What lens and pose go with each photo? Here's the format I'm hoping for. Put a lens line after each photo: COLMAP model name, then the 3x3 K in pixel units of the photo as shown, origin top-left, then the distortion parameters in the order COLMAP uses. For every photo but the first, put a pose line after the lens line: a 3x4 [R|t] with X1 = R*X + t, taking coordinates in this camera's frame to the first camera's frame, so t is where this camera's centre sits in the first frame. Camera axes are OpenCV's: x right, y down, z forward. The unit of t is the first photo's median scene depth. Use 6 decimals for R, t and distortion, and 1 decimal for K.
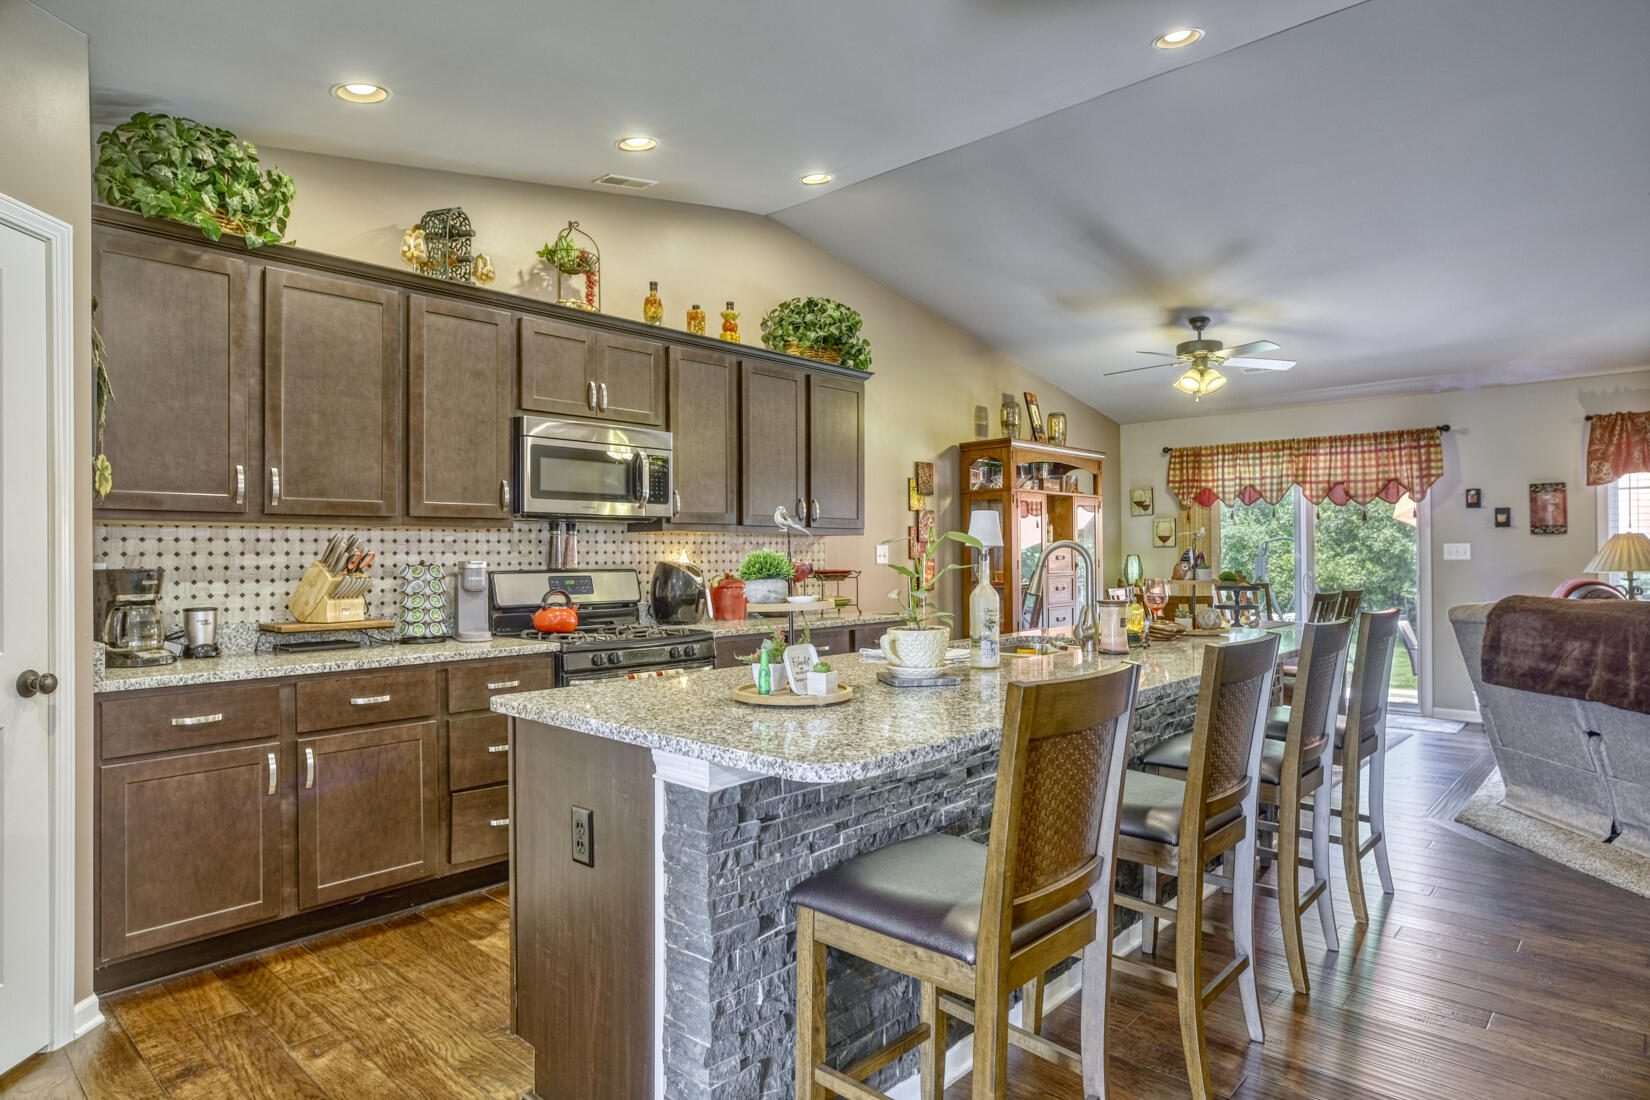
lens RADIAL K [[923.0, 0, 826.4], [0, 923.0, 547.0], [0, 0, 1]] dist [-0.002597, 0.004058]
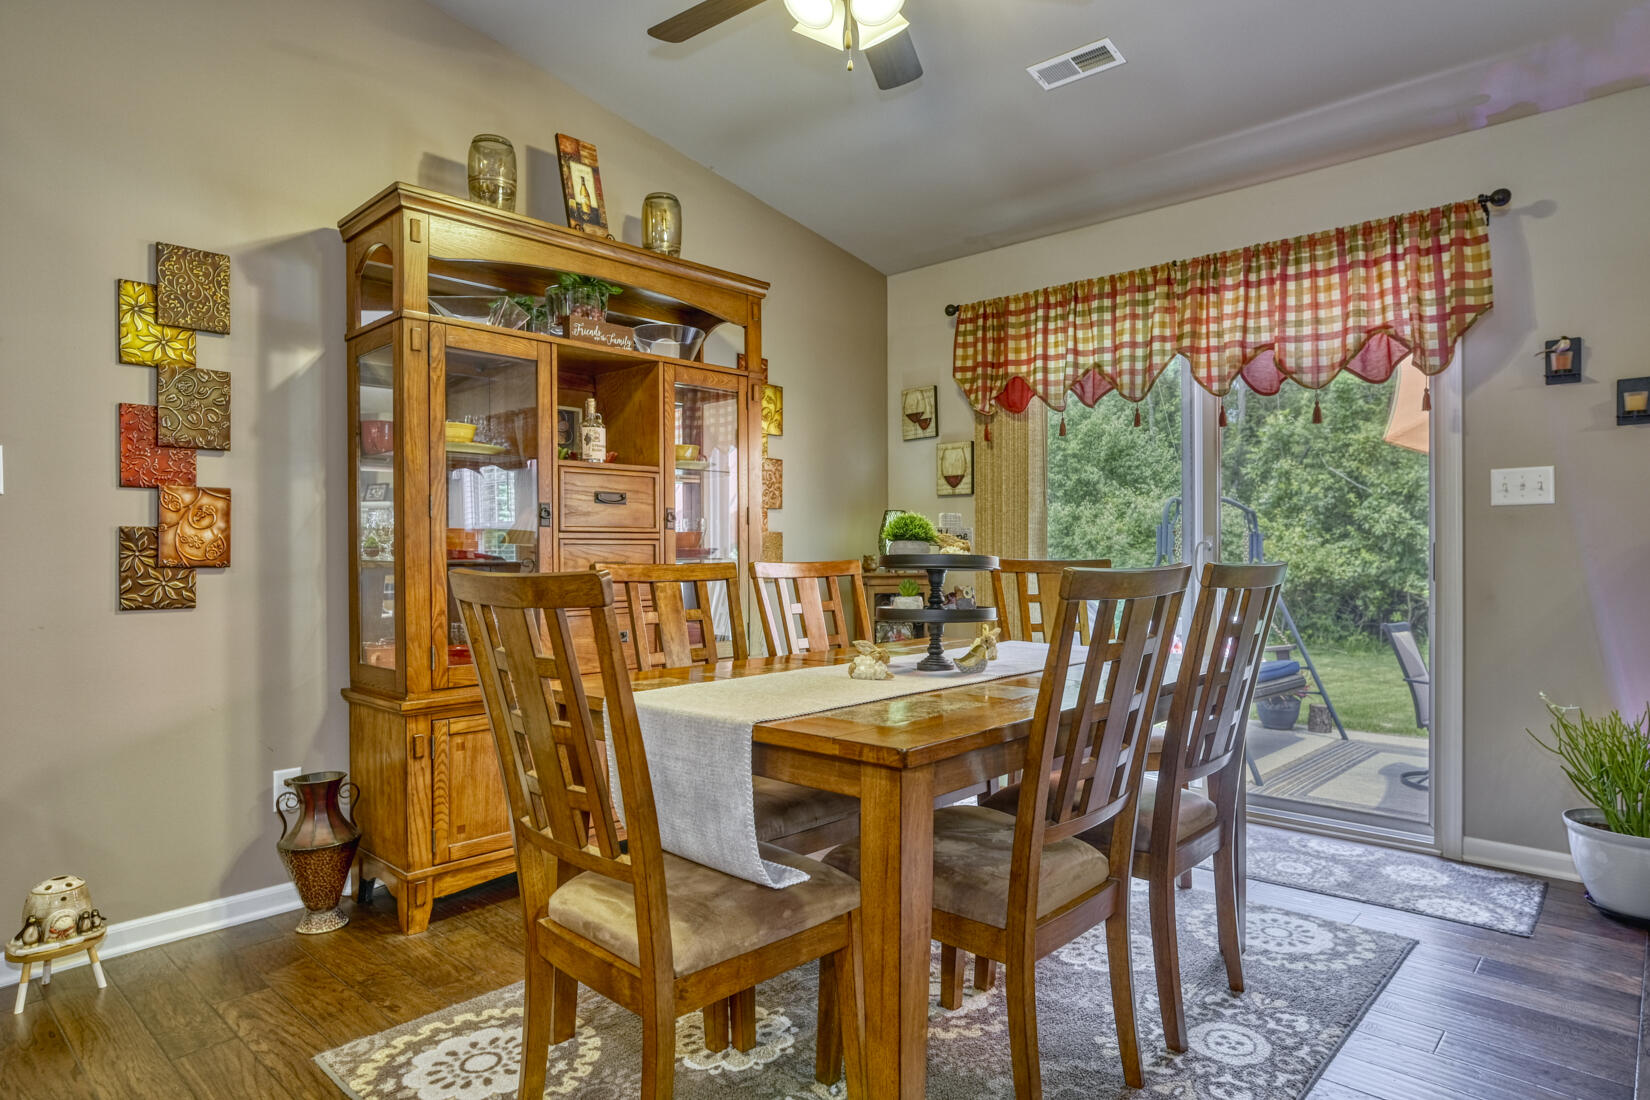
lens RADIAL K [[923.0, 0, 823.6], [0, 923.0, 549.1], [0, 0, 1]] dist [-0.002597, 0.004058]
pose [[0.999974, 0.001738, -0.007045, 0.335108], [-0.001695, 0.999979, 0.006235, 0.031310], [0.007056, -0.006223, 0.999956, 0.528885]]
